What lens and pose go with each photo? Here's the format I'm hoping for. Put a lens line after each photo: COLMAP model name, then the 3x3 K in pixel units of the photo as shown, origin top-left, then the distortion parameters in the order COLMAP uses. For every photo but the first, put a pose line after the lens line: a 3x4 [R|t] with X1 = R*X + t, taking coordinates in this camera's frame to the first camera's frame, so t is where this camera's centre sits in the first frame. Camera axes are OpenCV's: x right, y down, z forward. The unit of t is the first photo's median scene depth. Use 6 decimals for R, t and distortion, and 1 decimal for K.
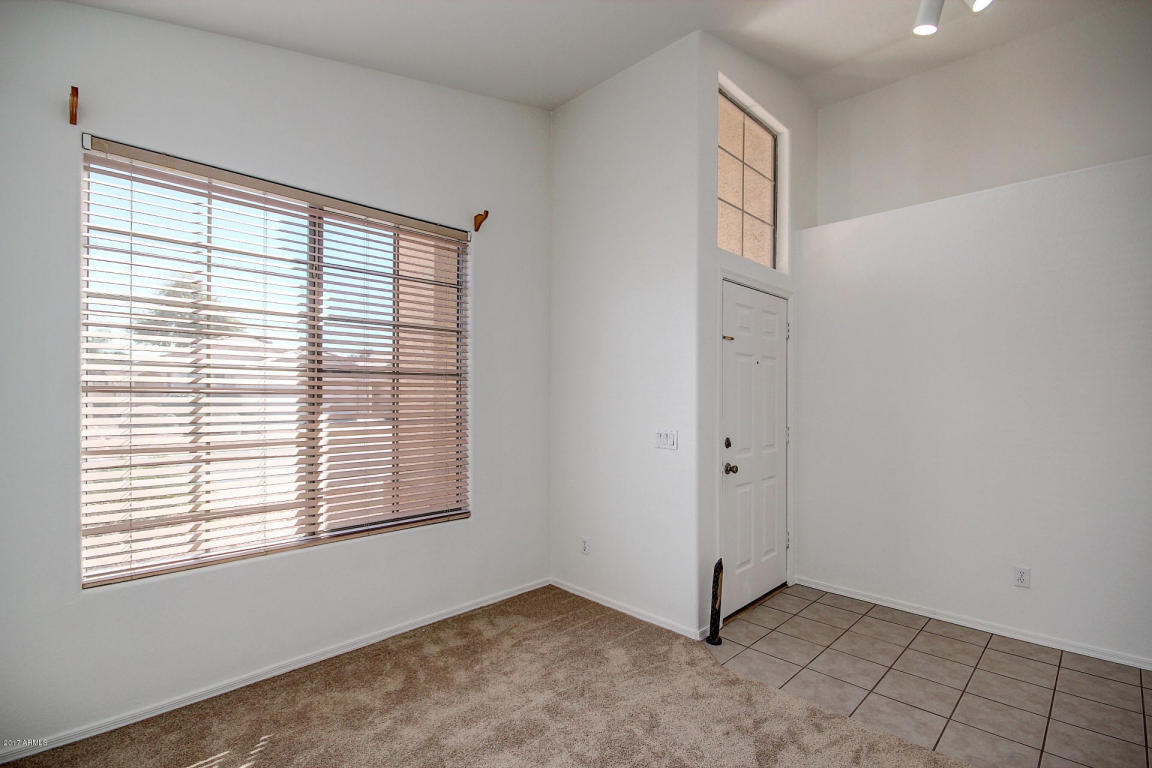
lens RADIAL K [[535.8, 0, 584.4], [0, 535.8, 389.7], [0, 0, 1]] dist [0.008301, -0.004988]
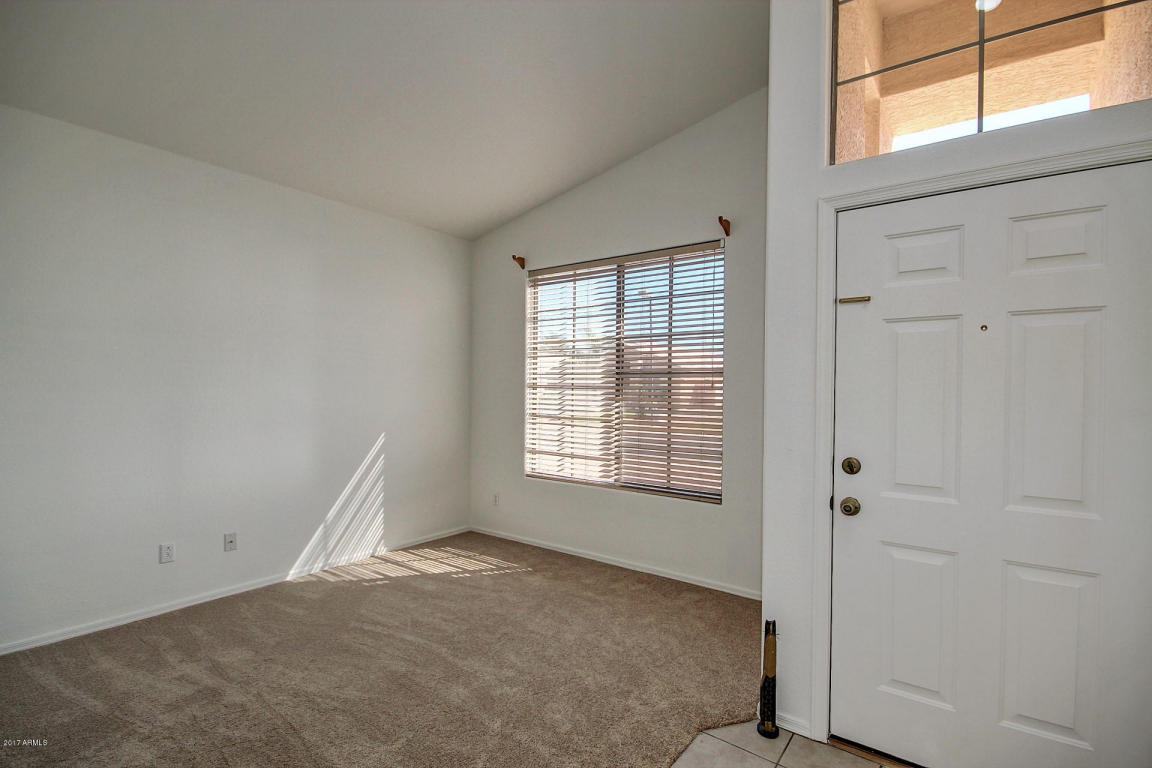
lens RADIAL K [[535.8, 0, 581.3], [0, 535.8, 387.9], [0, 0, 1]] dist [0.008301, -0.004988]
pose [[0.138850, -0.007476, -0.990285, 1.001726], [-0.005398, 0.999951, -0.008306, 0.017883], [0.990299, 0.006499, 0.138803, 0.708123]]
